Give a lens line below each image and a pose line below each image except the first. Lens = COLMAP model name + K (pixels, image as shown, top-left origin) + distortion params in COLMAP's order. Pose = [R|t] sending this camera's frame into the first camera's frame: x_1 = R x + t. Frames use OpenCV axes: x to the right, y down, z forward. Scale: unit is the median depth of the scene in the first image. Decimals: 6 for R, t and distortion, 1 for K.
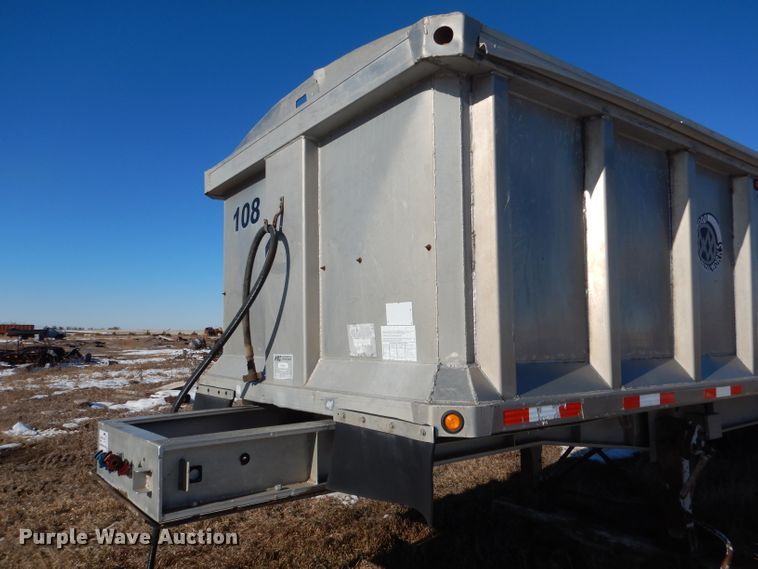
lens RADIAL K [[566.2, 0, 380.3], [0, 566.2, 283.8], [0, 0, 1]] dist [0.016263, 0.003346]
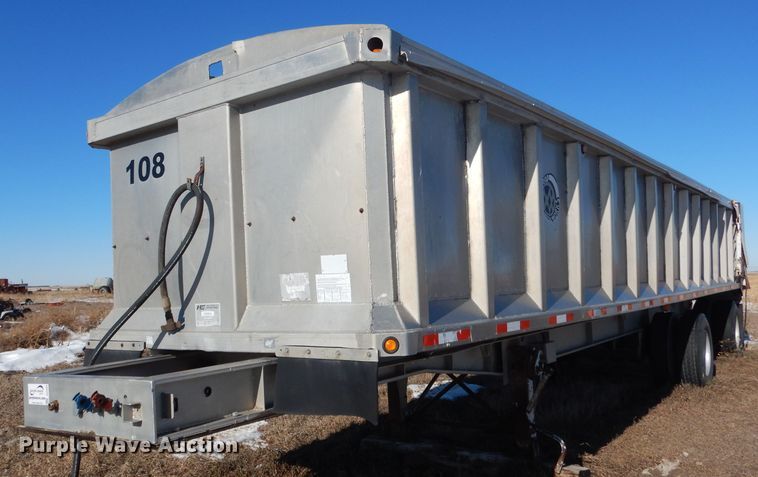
lens RADIAL K [[652.1, 0, 379.0], [0, 652.1, 238.9], [0, 0, 1]] dist [0.008201, 0.005560]
pose [[0.958450, -0.013885, 0.284921, -0.220909], [0.007363, 0.999686, 0.023947, -0.027499], [-0.285164, -0.020854, 0.958252, -0.299351]]
